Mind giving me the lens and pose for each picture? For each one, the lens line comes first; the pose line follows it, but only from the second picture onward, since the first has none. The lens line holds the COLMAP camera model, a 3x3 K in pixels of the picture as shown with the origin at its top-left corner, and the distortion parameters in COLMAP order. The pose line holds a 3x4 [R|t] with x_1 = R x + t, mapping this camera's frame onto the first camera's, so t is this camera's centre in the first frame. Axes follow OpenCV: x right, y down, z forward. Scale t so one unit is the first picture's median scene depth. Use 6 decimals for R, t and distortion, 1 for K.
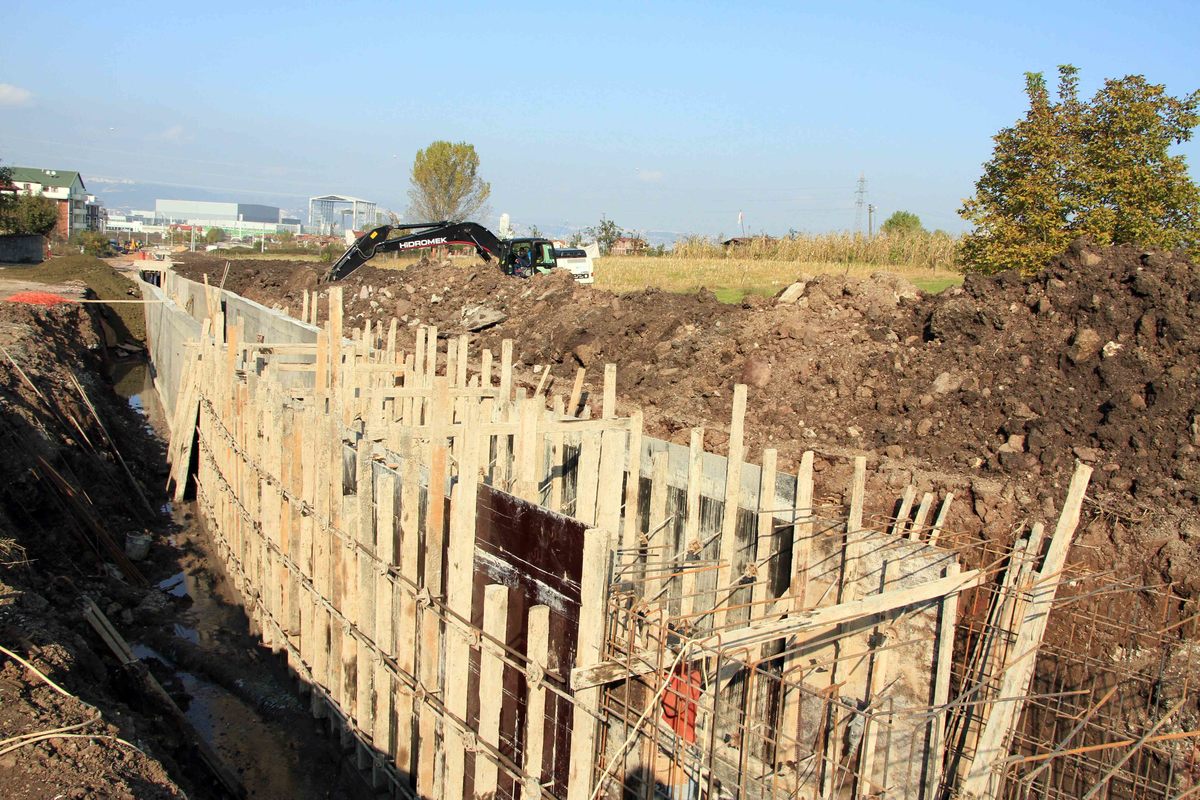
lens RADIAL K [[1046.6, 0, 601.6], [0, 1046.6, 409.3], [0, 0, 1]] dist [-0.094347, 0.047216]
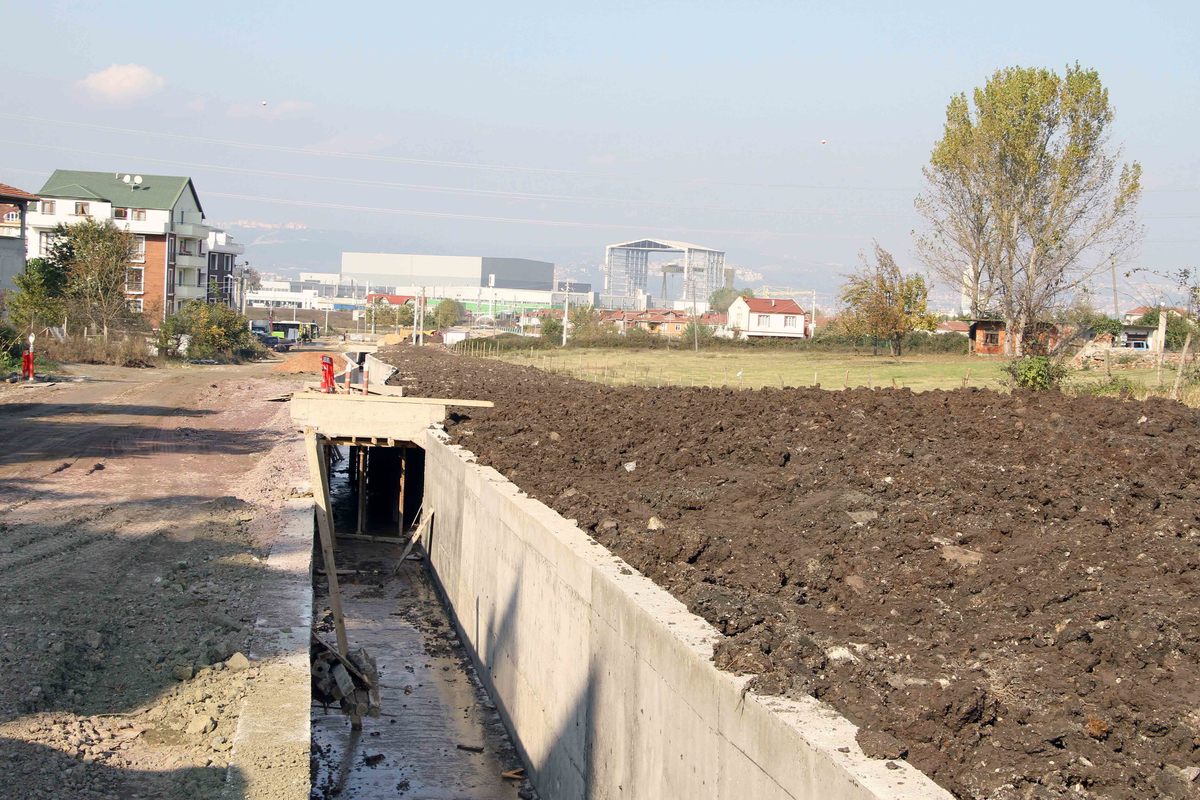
lens RADIAL K [[1932.5, 0, 597.5], [0, 1932.5, 396.3], [0, 0, 1]] dist [0.151036, 0.000000]
pose [[0.962882, -0.013374, -0.269591, -0.054101], [-0.018800, 0.993023, -0.116412, -0.019063], [0.269267, 0.117160, 0.955913, 0.120089]]
